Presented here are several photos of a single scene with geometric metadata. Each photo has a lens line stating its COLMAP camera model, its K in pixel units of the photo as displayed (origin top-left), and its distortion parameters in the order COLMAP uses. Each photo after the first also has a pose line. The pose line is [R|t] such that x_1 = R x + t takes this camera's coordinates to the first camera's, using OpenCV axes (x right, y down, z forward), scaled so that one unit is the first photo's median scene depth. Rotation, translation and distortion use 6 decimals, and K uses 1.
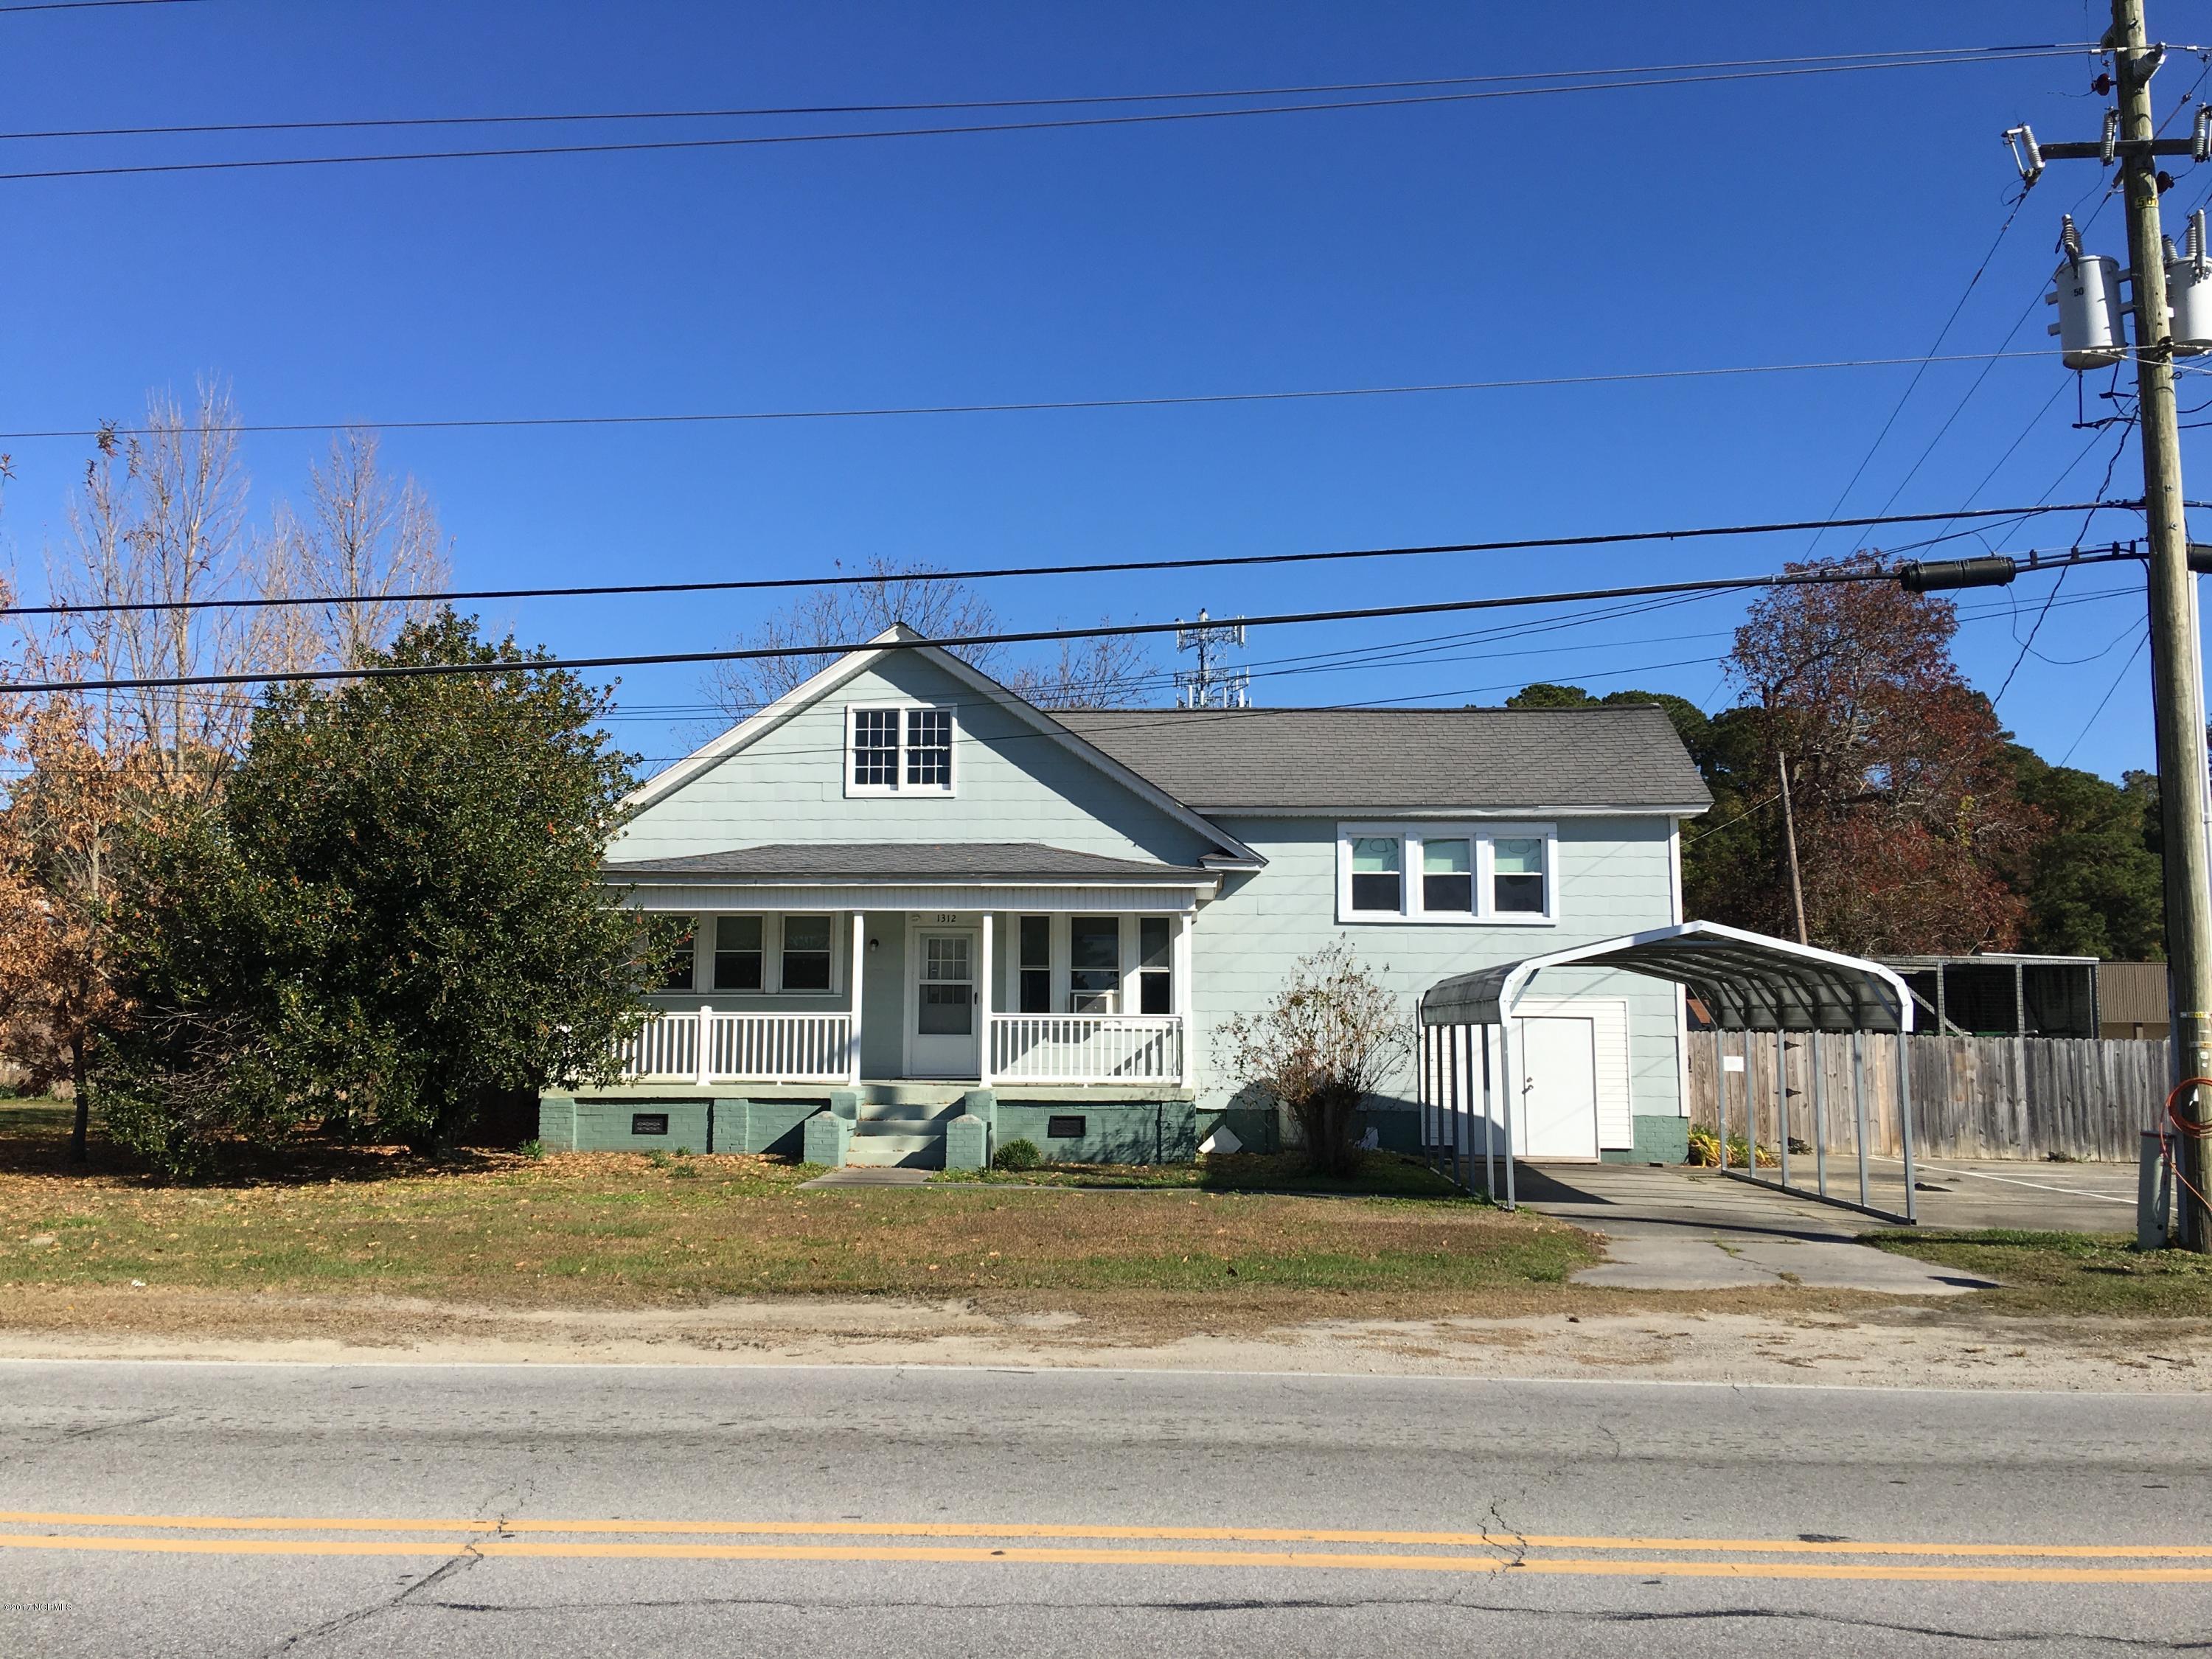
lens RADIAL K [[1857.7, 0, 1106.1], [0, 1857.7, 831.1], [0, 0, 1]] dist [0.113574, -0.160409]
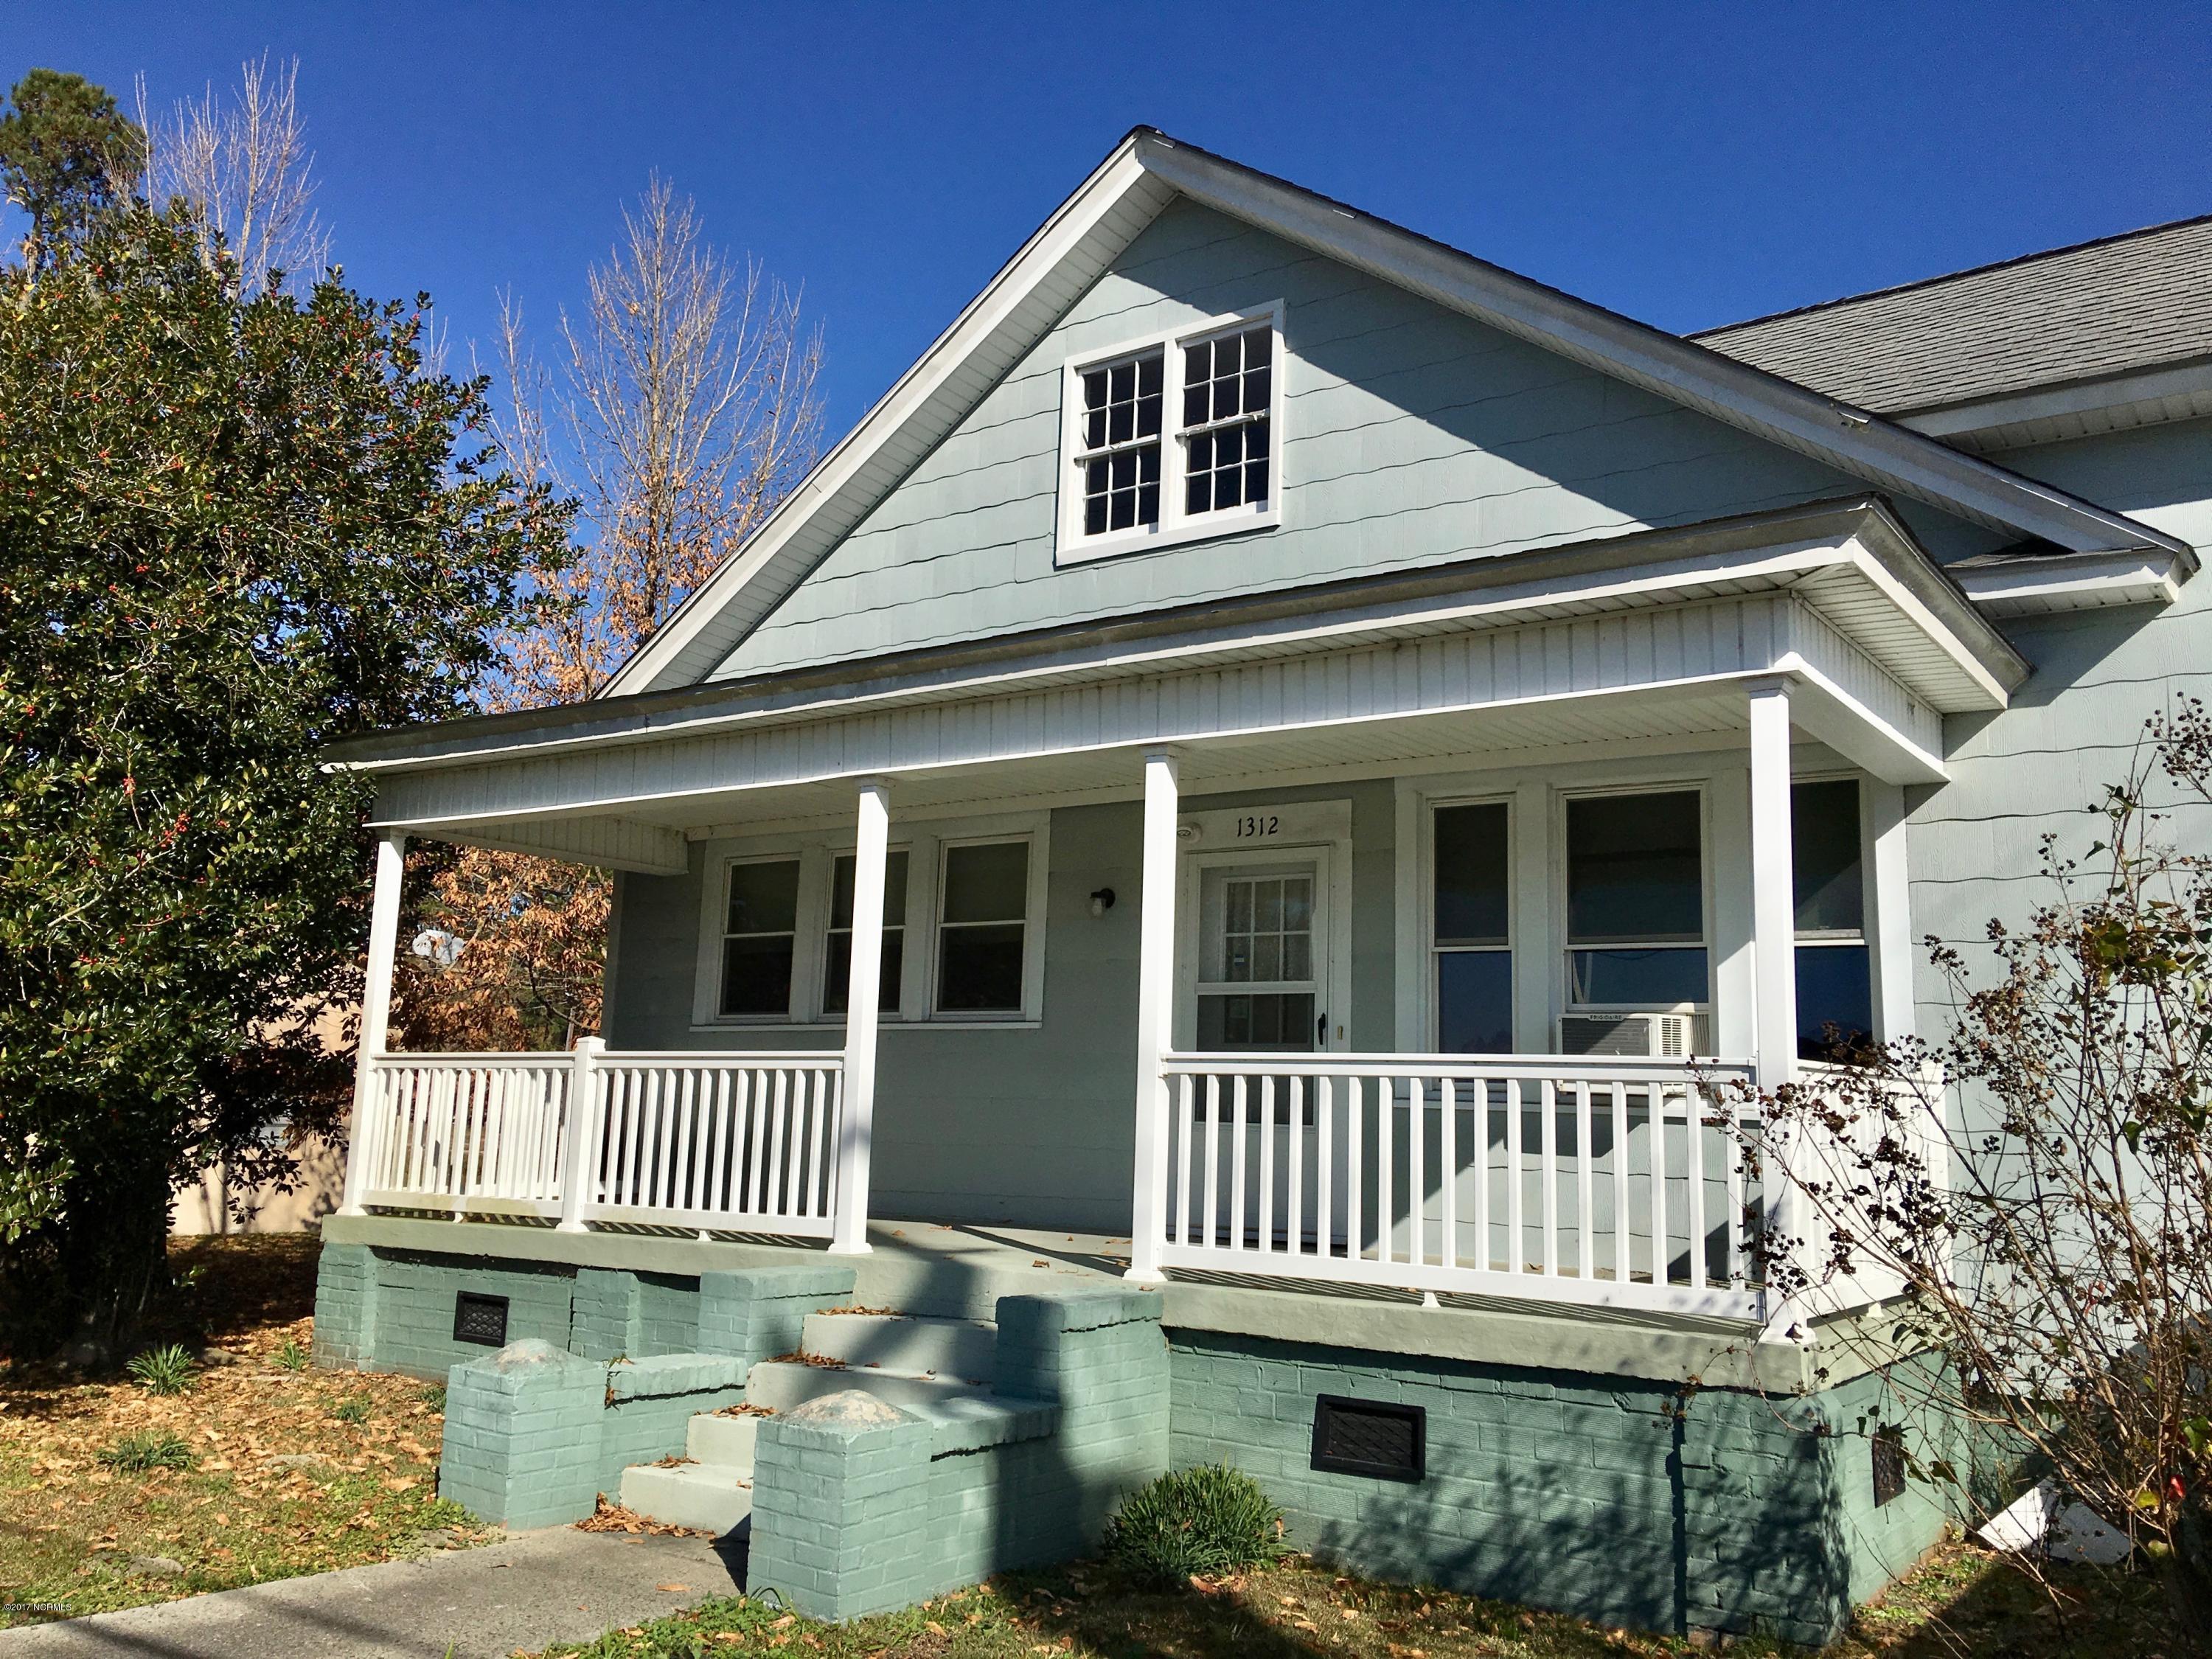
lens RADIAL K [[1857.7, 0, 1101.4], [0, 1857.7, 821.5], [0, 0, 1]] dist [0.113574, -0.160409]
pose [[0.835785, -0.069043, -0.544699, 0.101134], [0.034862, 0.996734, -0.072847, 0.073346], [0.547950, 0.041895, 0.835462, 0.651538]]
